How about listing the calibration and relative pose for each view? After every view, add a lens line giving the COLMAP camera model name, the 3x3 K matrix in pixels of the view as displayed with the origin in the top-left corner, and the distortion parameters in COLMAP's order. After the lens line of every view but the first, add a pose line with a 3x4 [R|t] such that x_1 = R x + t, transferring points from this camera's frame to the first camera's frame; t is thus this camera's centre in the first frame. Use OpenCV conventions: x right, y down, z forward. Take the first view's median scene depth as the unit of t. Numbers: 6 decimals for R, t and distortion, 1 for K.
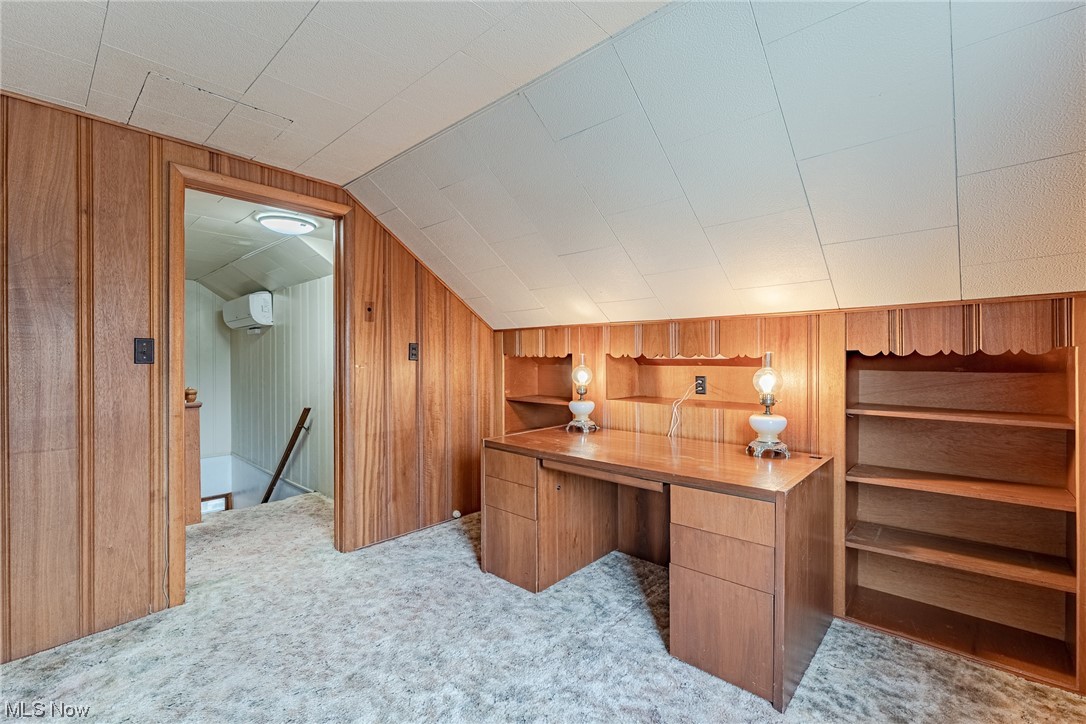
lens RADIAL K [[493.6, 0, 551.7], [0, 493.6, 361.8], [0, 0, 1]] dist [0.000265, 0.000095]
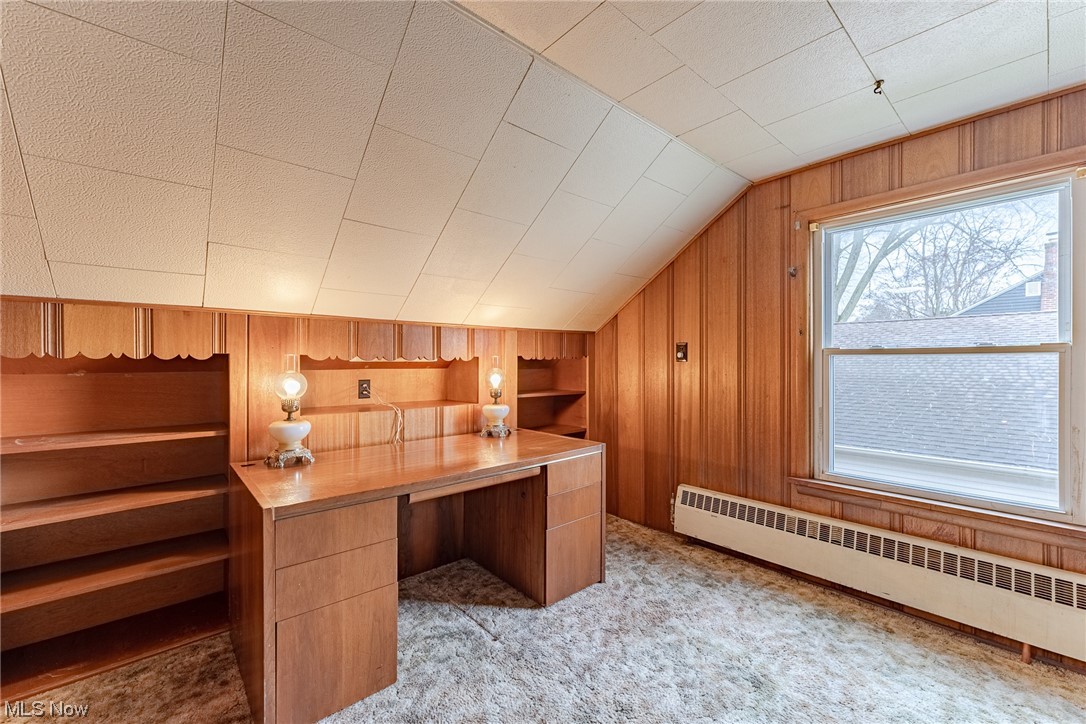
lens RADIAL K [[442.5, 0, 545.0], [0, 442.5, 359.8], [0, 0, 1]] dist [-0.001919, -0.000289]
pose [[0.093816, 0.002741, 0.995586, -0.674333], [0.008939, 0.999954, -0.003596, -0.004797], [-0.995549, 0.009236, 0.093787, 0.721647]]
